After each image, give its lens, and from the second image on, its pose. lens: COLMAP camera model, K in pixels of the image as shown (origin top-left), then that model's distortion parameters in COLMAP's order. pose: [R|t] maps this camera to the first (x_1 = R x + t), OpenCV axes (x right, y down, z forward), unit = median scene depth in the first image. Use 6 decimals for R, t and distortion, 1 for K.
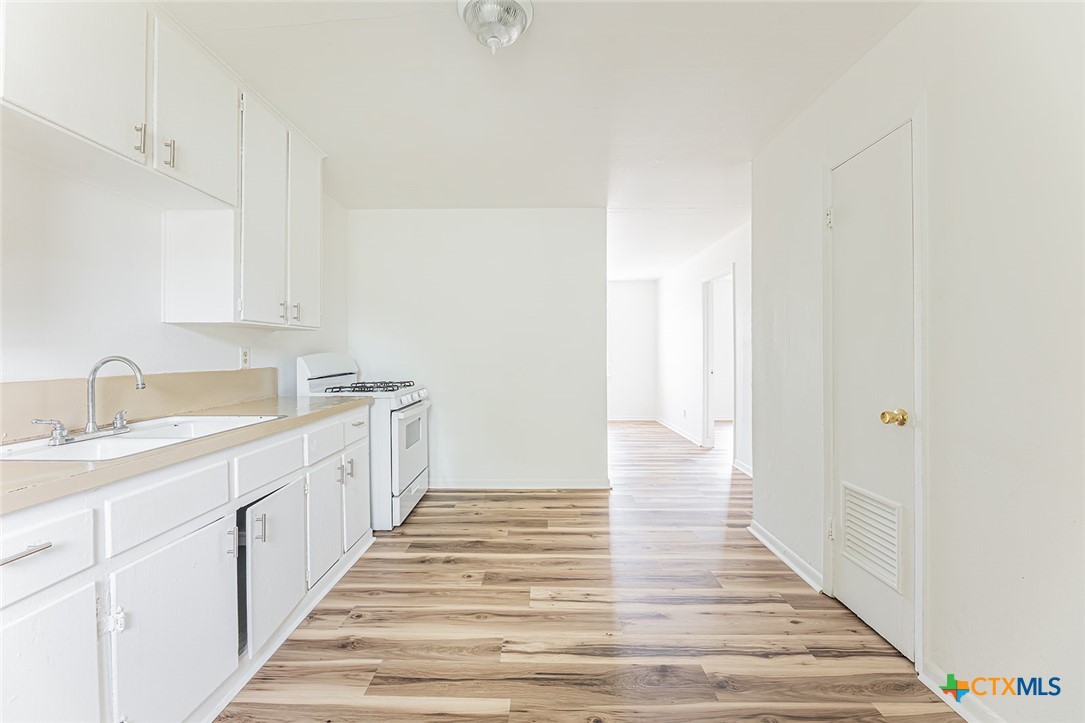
lens RADIAL K [[431.5, 0, 531.8], [0, 431.5, 353.0], [0, 0, 1]] dist [0.000477, -0.004013]
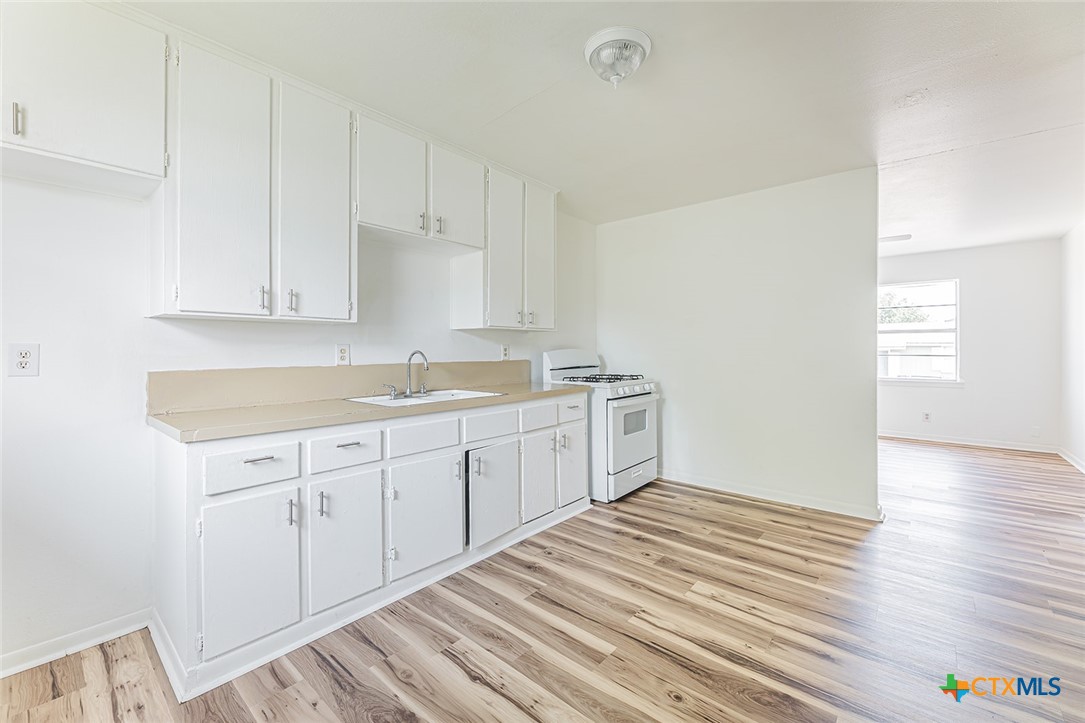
lens RADIAL K [[438.9, 0, 535.4], [0, 438.9, 353.1], [0, 0, 1]] dist [0.000396, -0.003450]
pose [[0.769877, 0.007347, -0.638149, 0.319553], [-0.001728, 0.999954, 0.009426, -0.000020], [0.638189, -0.006154, 0.769855, -0.026821]]
